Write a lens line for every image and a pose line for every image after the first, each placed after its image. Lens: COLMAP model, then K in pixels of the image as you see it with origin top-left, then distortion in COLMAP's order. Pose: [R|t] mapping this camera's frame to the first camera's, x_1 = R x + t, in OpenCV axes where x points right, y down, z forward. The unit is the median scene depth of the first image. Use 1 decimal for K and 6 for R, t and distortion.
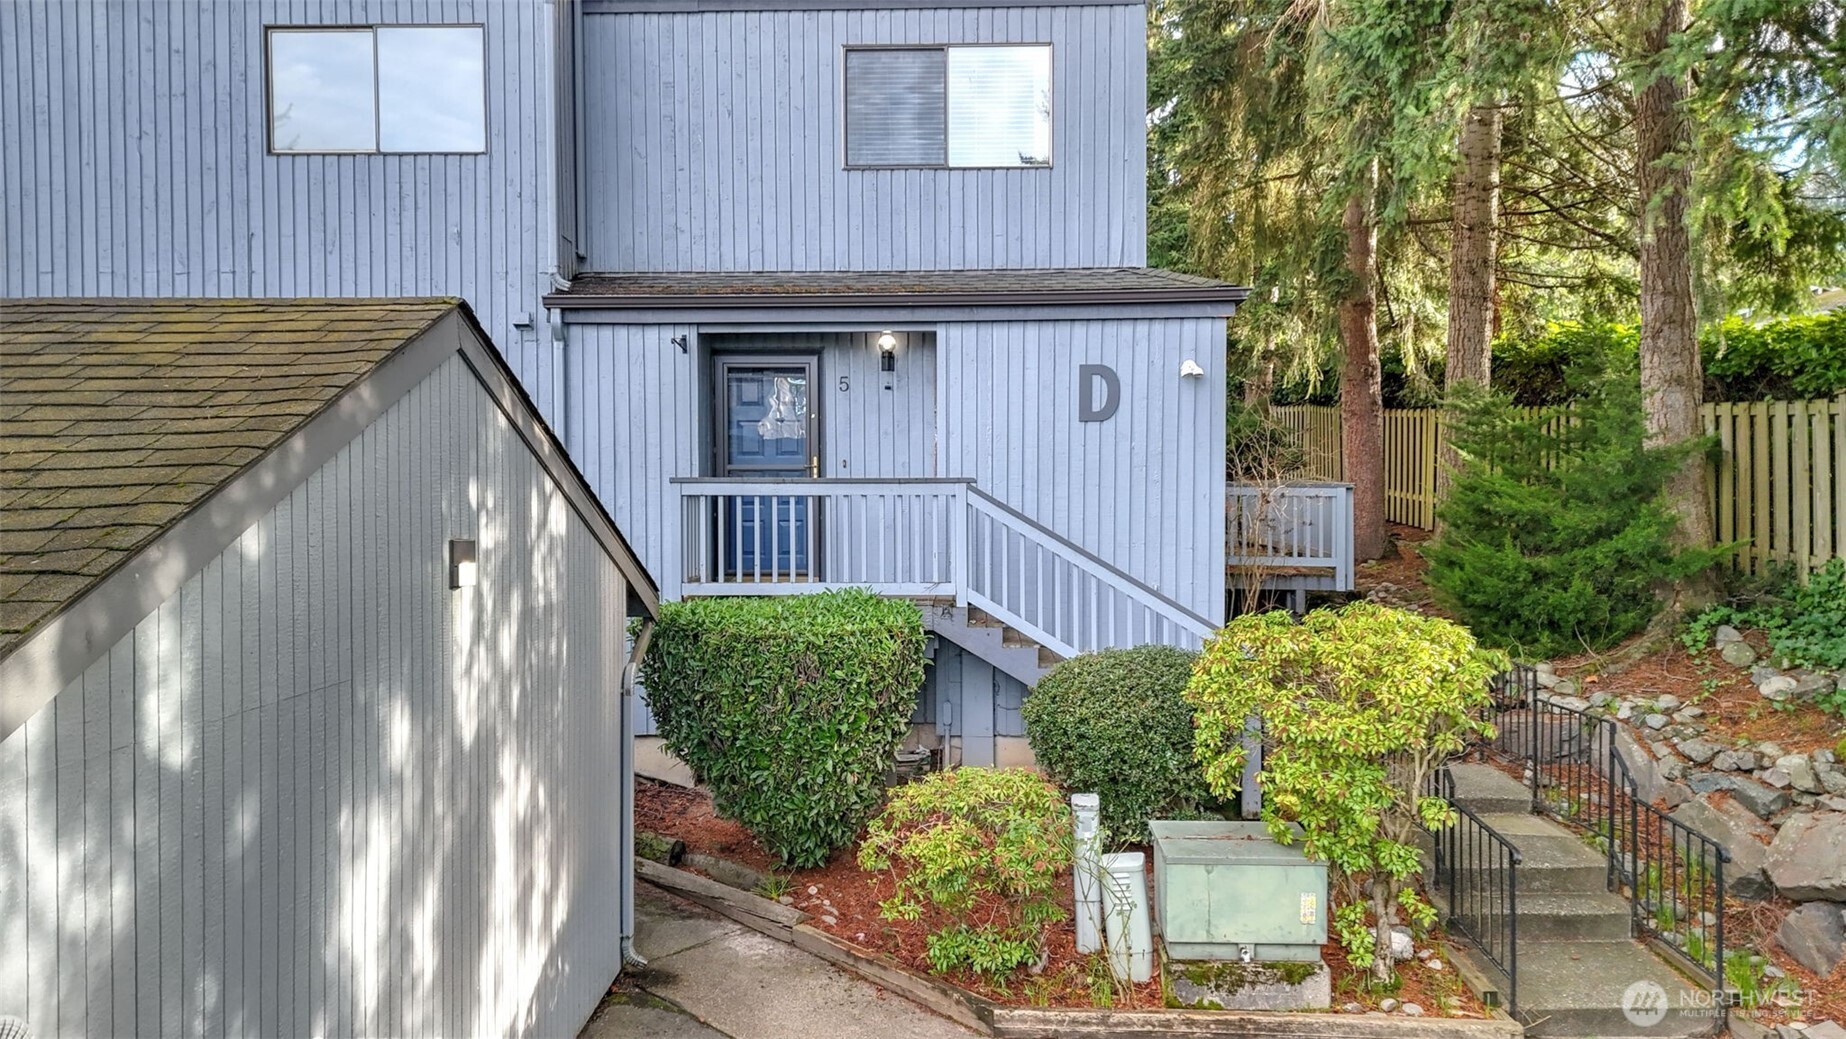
lens RADIAL K [[1306.7, 0, 923.2], [0, 1306.7, 513.9], [0, 0, 1]] dist [0.006242, 0.000027]
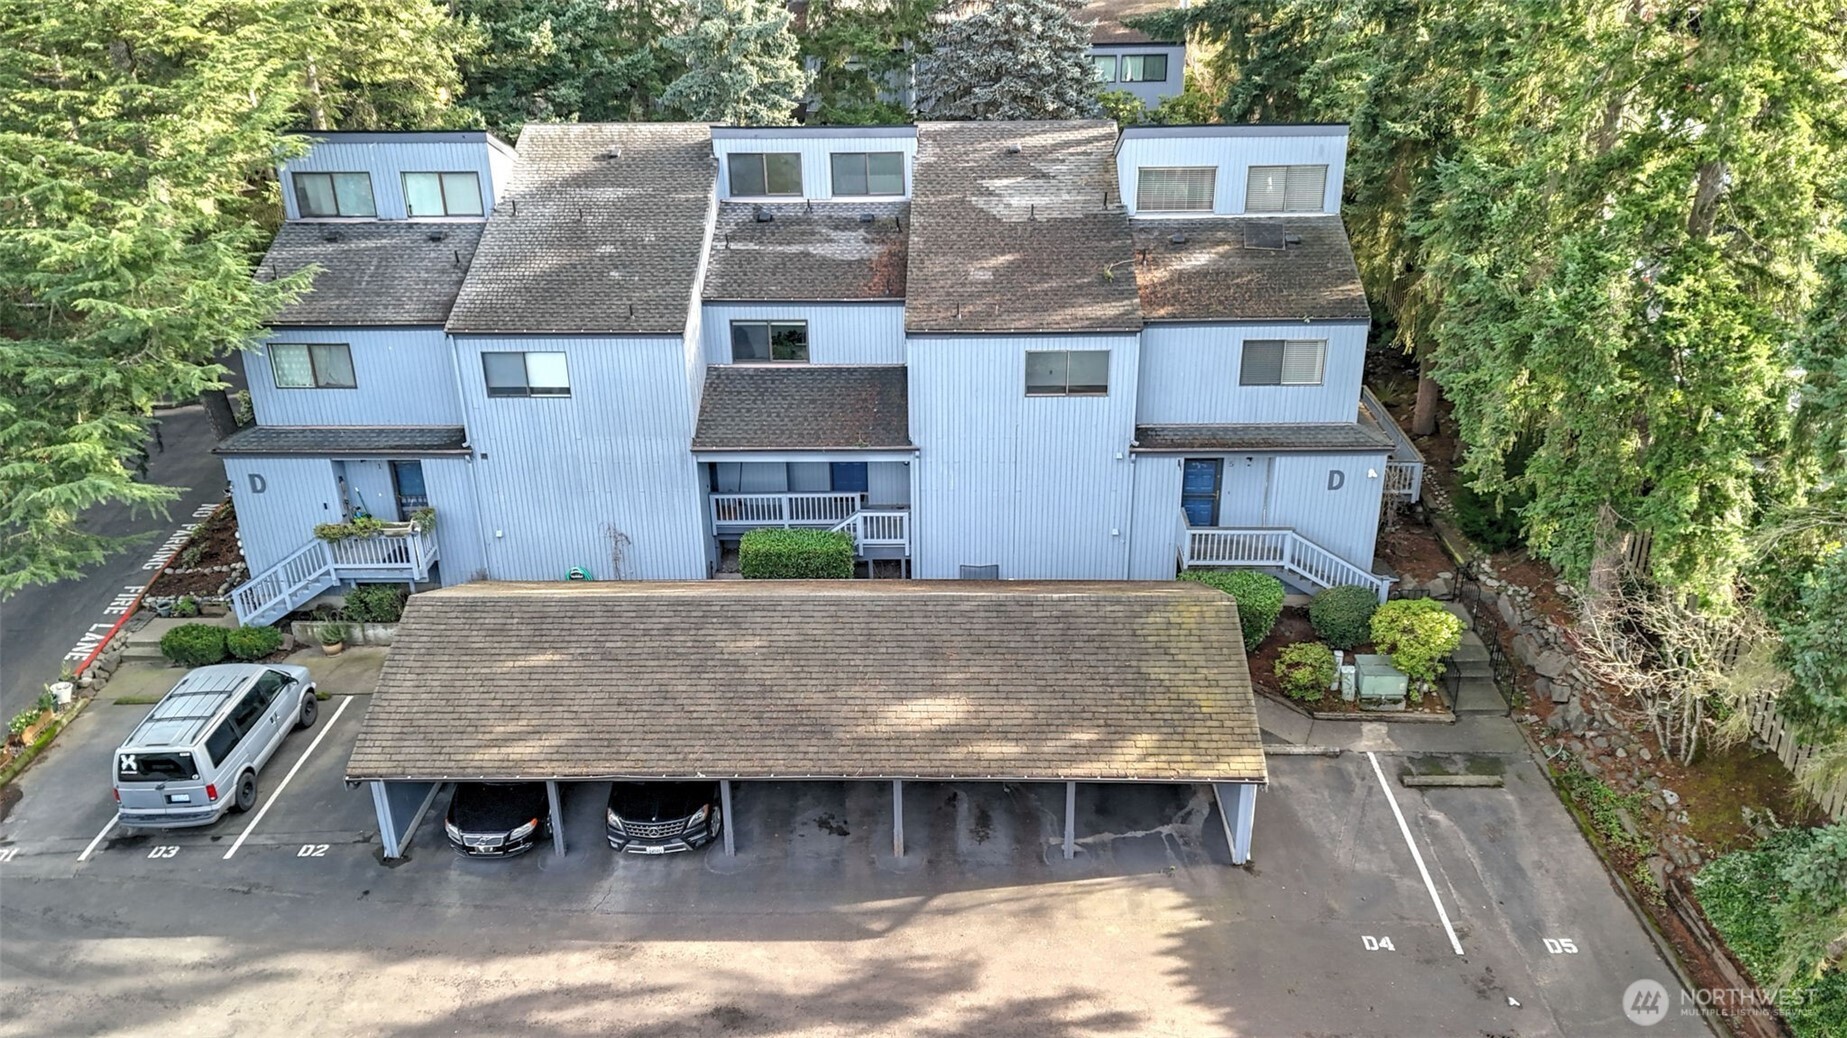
lens RADIAL K [[1307.4, 0, 924.1], [0, 1307.4, 519.7], [0, 0, 1]] dist [0.006242, 0.000027]
pose [[0.999834, -0.016934, 0.006783, -0.793885], [0.012647, 0.911435, 0.411250, -1.233969], [-0.013146, -0.411096, 0.911497, -1.590683]]
